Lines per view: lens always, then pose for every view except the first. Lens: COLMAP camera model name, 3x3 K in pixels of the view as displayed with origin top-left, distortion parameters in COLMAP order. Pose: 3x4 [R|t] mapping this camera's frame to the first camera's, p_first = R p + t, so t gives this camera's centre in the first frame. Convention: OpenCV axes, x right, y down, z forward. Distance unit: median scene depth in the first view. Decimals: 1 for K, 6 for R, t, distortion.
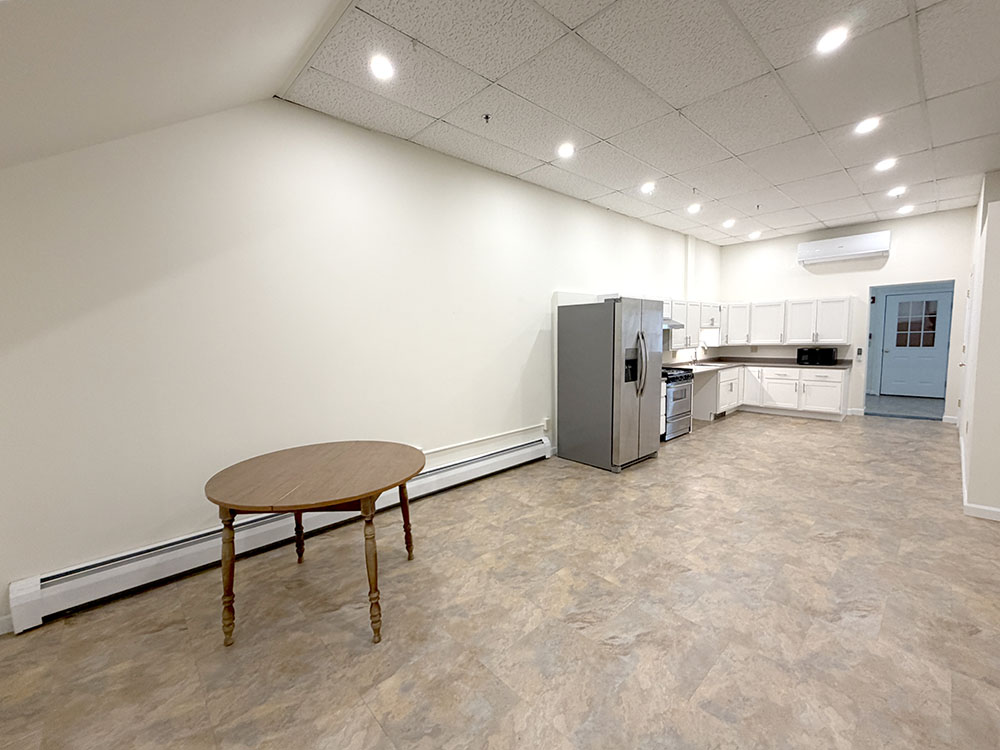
lens RADIAL K [[414.0, 0, 493.9], [0, 414.0, 374.2], [0, 0, 1]] dist [-0.006270, 0.001267]
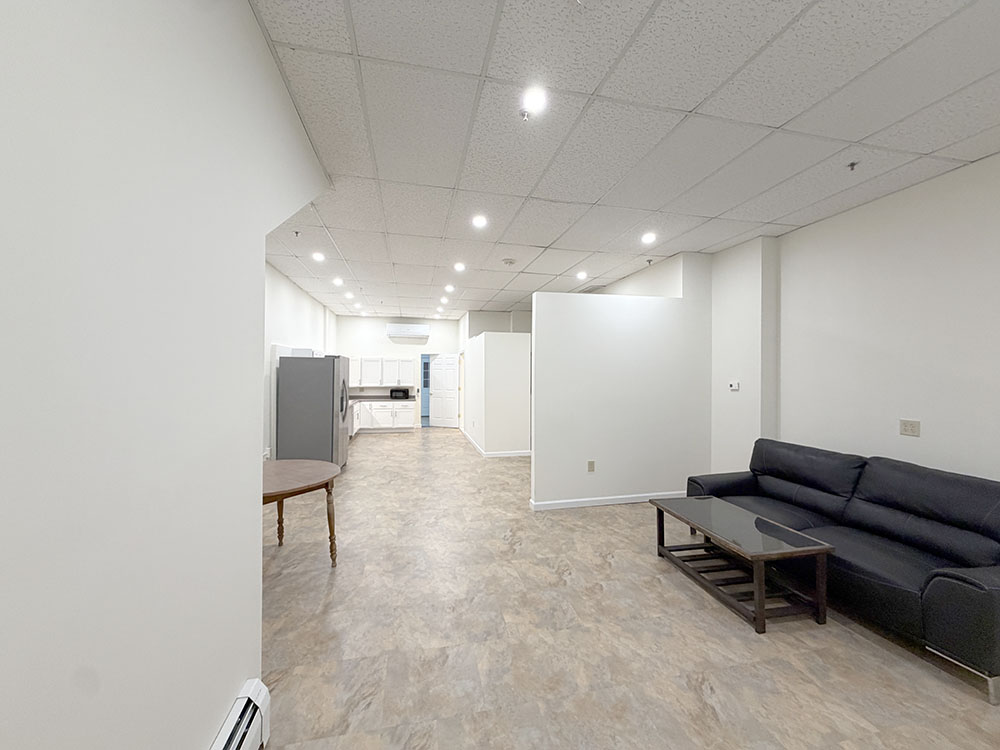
lens RADIAL K [[414.0, 0, 503.2], [0, 414.0, 374.7], [0, 0, 1]] dist [-0.006270, 0.001267]
pose [[0.479132, 0.026283, 0.877349, -0.457517], [0.060324, 0.996202, -0.062787, 0.008254], [-0.875667, 0.083009, 0.475727, -0.141037]]
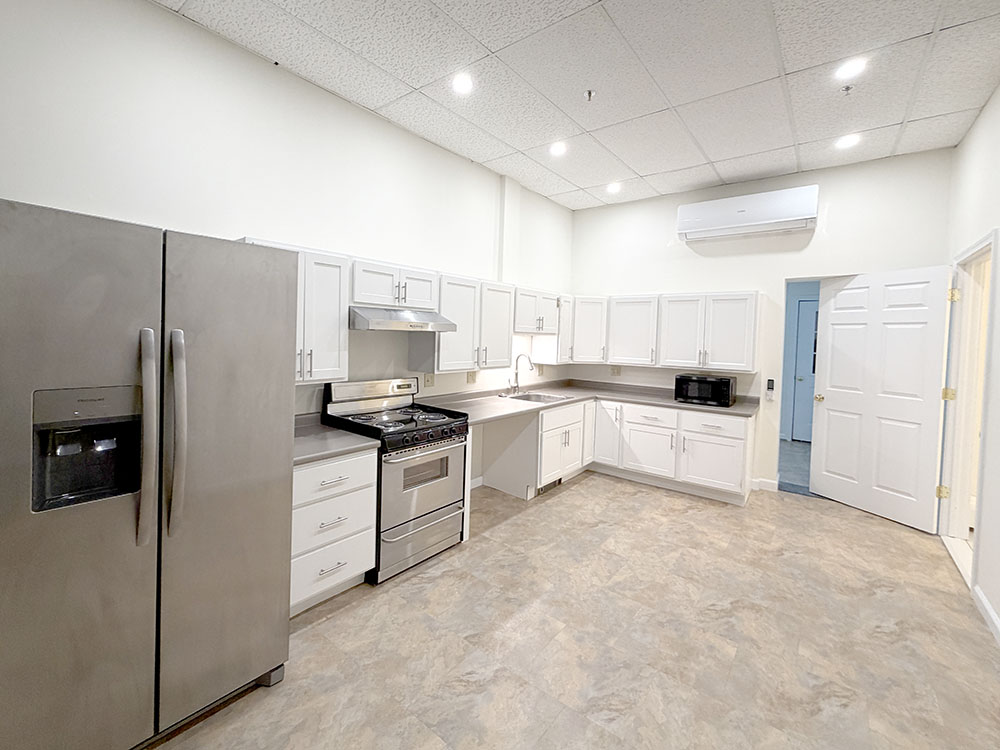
lens RADIAL K [[414.0, 0, 468.1], [0, 414.0, 342.4], [0, 0, 1]] dist [-0.006270, 0.001267]
pose [[0.992252, 0.048222, 0.114499, 0.370775], [-0.040228, 0.996655, -0.071133, -0.055370], [-0.117546, 0.065976, 0.990873, 0.443575]]
